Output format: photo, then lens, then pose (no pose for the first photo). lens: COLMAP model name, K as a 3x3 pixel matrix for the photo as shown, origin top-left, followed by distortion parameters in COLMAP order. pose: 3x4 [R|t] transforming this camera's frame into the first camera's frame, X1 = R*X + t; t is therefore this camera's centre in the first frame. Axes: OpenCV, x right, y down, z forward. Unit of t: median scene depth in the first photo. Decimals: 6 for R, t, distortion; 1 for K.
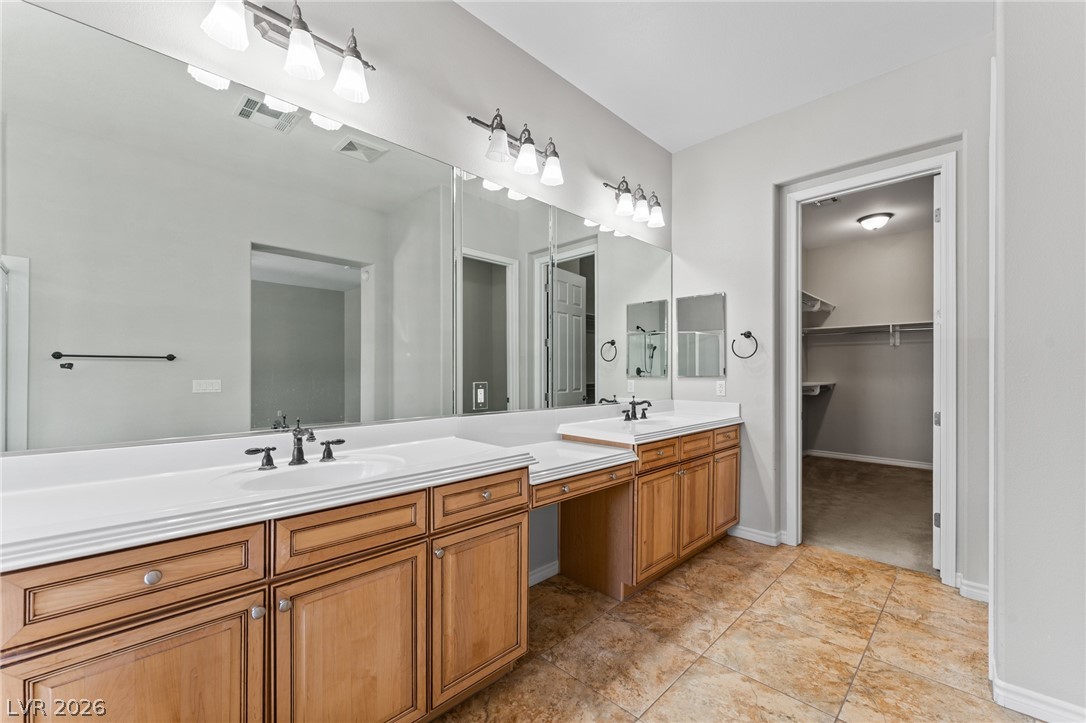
lens RADIAL K [[447.0, 0, 543.5], [0, 447.0, 370.8], [0, 0, 1]] dist [-0.000266, -0.000089]
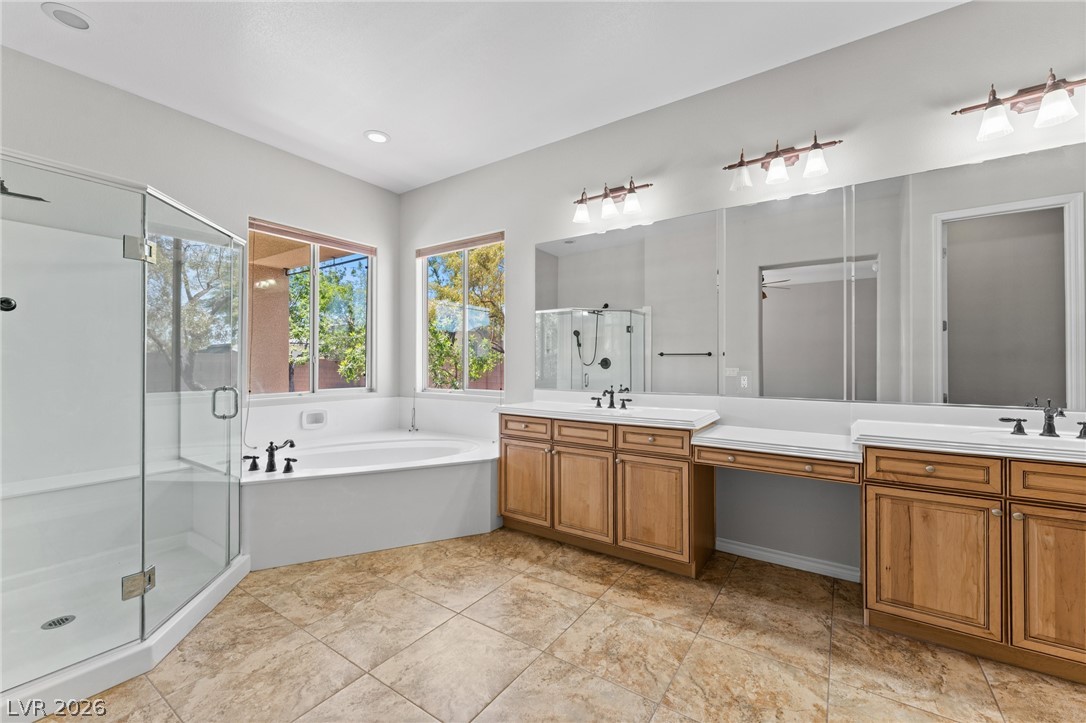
lens RADIAL K [[440.5, 0, 543.0], [0, 440.5, 361.5], [0, 0, 1]] dist [-0.000529, -0.000199]
pose [[0.180608, -0.003885, -0.983547, 1.242747], [0.000078, 0.999992, -0.003935, 0.005161], [0.983555, 0.000634, 0.180607, 0.306726]]
